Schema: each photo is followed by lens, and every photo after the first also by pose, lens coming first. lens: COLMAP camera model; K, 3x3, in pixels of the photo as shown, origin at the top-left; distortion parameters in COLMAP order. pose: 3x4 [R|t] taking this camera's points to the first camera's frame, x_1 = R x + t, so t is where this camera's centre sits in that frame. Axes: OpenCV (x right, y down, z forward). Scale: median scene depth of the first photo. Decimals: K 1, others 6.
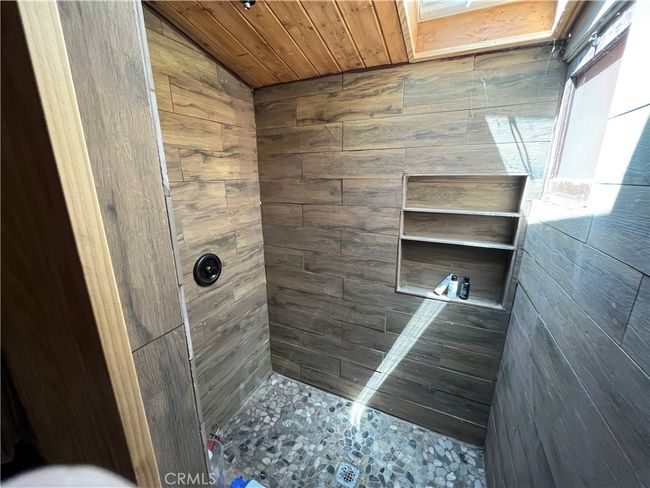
lens RADIAL K [[259.6, 0, 323.3], [0, 259.6, 239.6], [0, 0, 1]] dist [-0.006944, 0.000030]
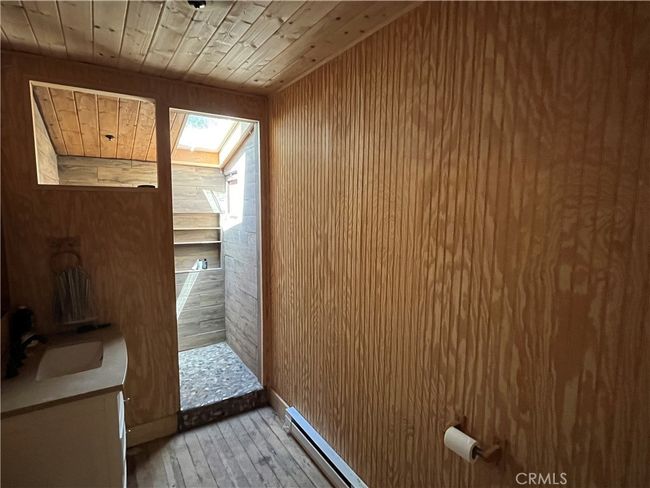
lens RADIAL K [[344.3, 0, 323.6], [0, 344.3, 244.1], [0, 0, 1]] dist [-0.003457, -0.000142]
pose [[0.533470, -0.075694, 0.842425, -1.350730], [0.197798, 0.979535, -0.037243, 0.333697], [-0.822366, 0.186498, 0.537525, -1.402430]]
